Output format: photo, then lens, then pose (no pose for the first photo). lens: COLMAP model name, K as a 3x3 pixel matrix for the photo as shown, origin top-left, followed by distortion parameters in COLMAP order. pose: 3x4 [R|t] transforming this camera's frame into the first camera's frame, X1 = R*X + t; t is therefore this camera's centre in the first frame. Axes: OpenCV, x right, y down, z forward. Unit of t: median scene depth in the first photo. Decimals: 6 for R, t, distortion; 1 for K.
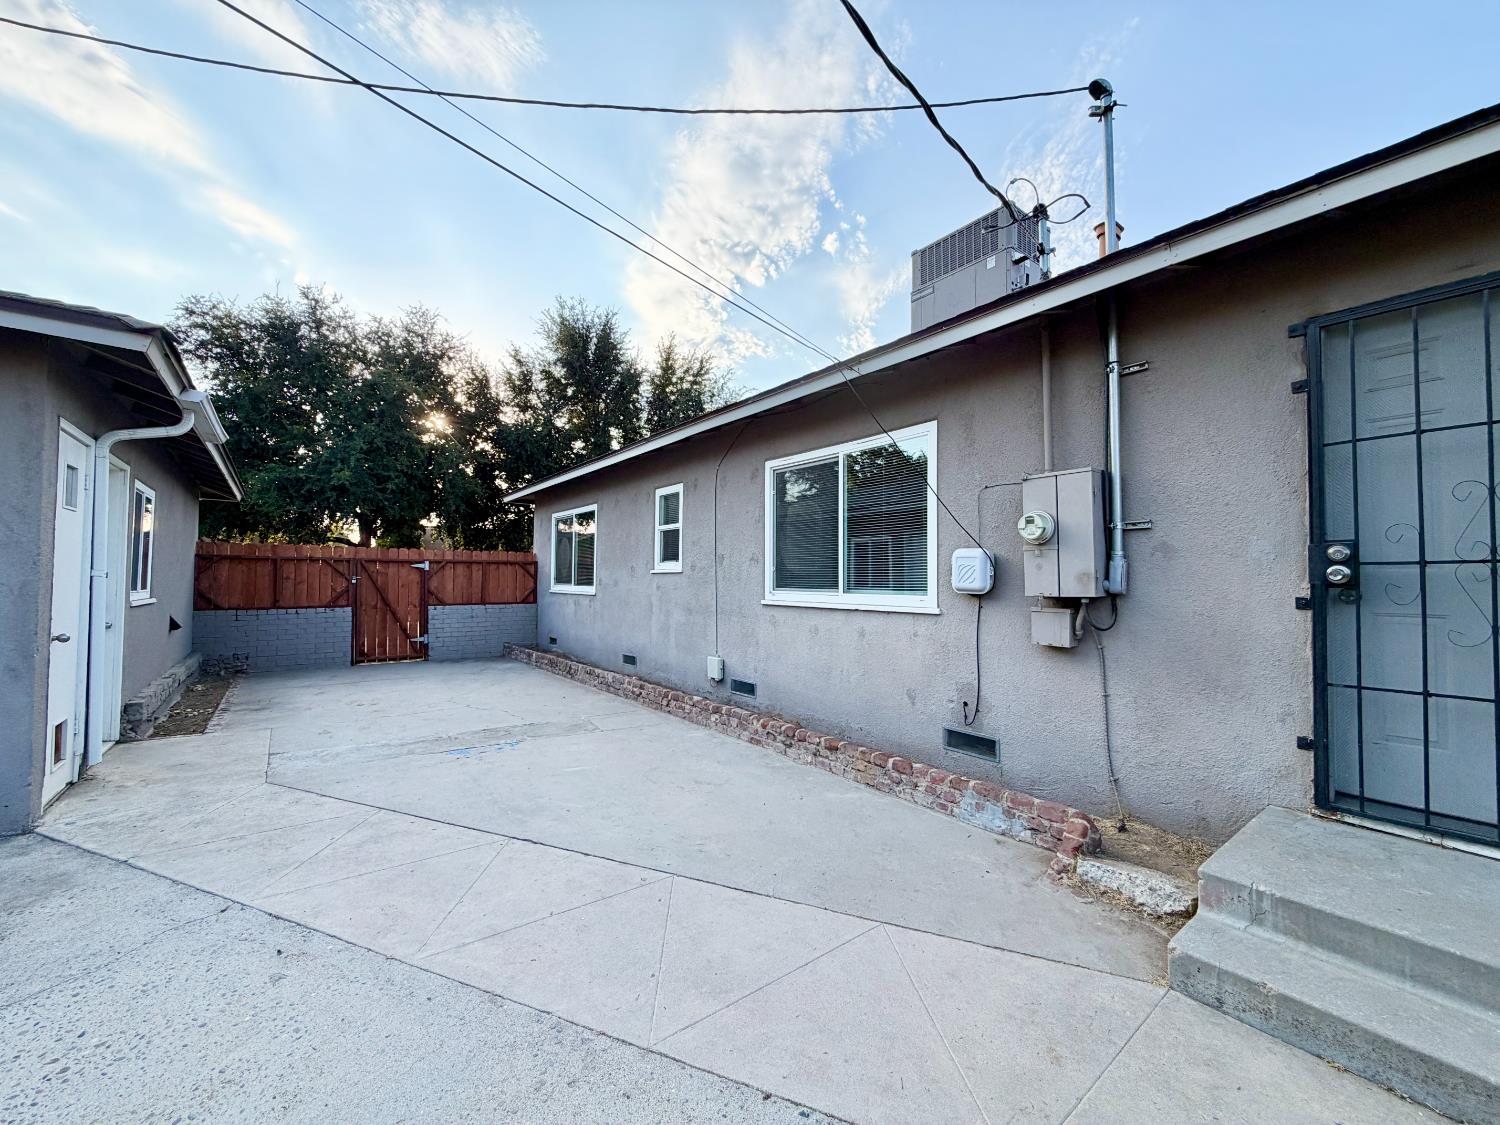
lens RADIAL K [[599.3, 0, 750.2], [0, 599.3, 561.6], [0, 0, 1]] dist [0.001363, -0.000844]
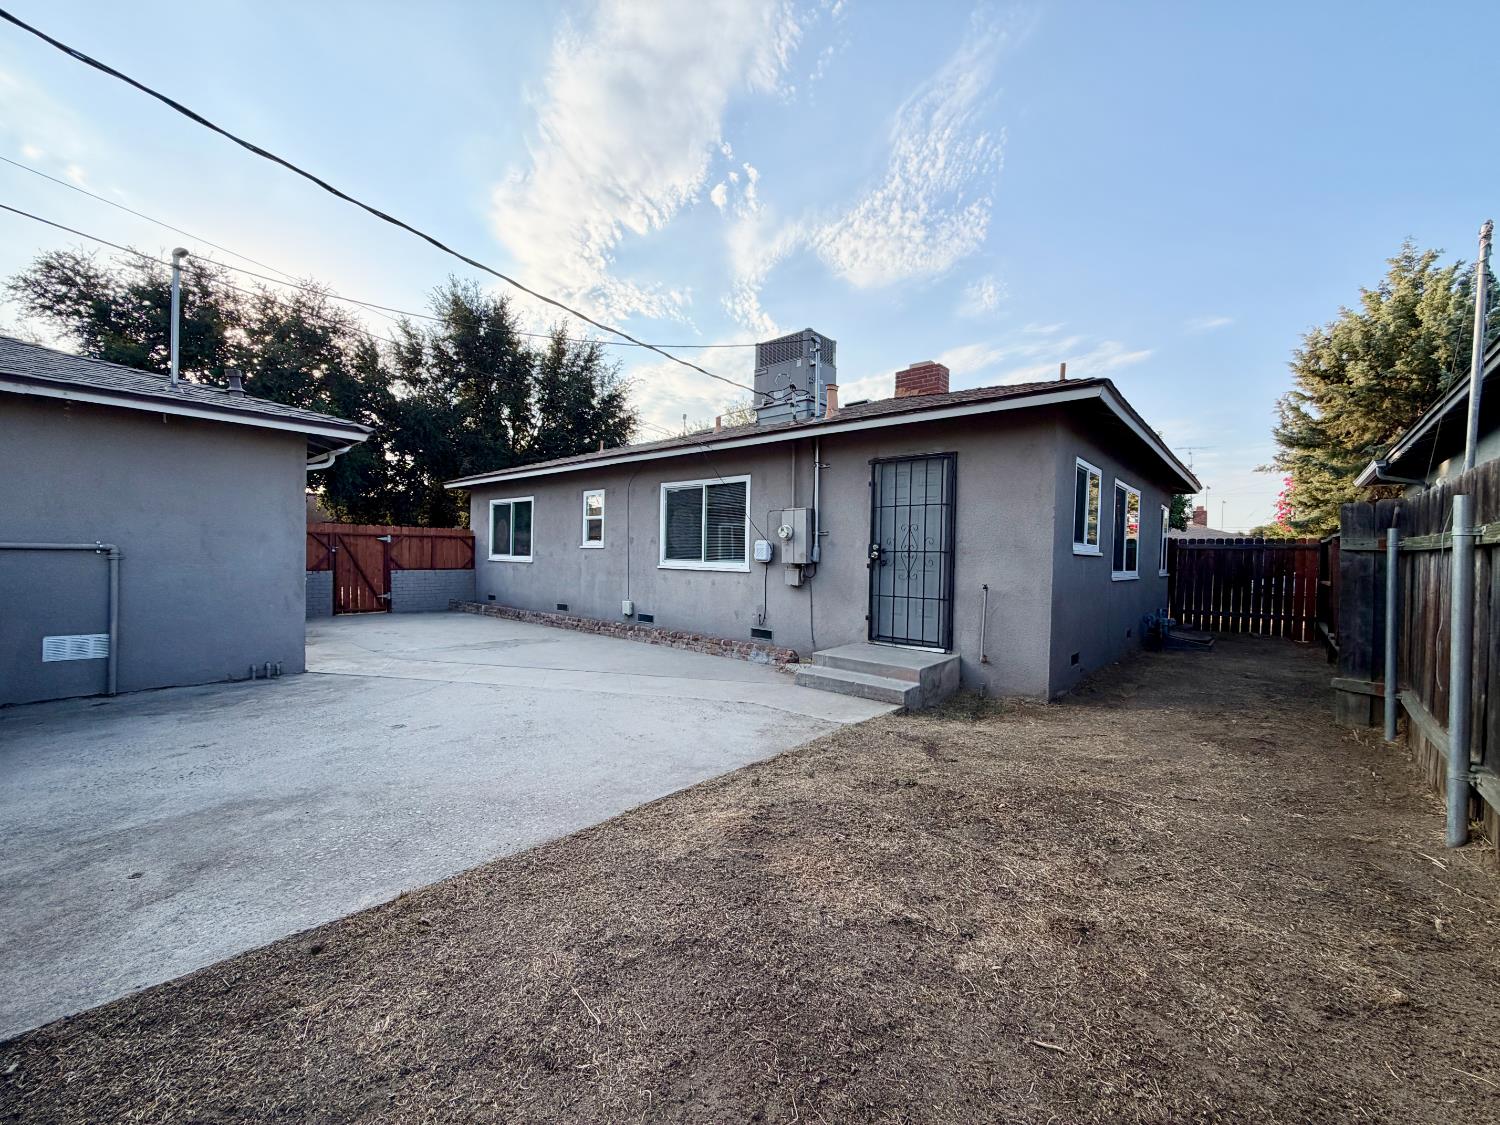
lens RADIAL K [[599.3, 0, 748.9], [0, 599.3, 571.3], [0, 0, 1]] dist [0.001363, -0.000844]
pose [[0.981220, 0.007180, 0.192756, -0.044382], [-0.019065, 0.998024, 0.059876, -0.021525], [-0.191945, -0.062427, 0.979418, -0.579071]]
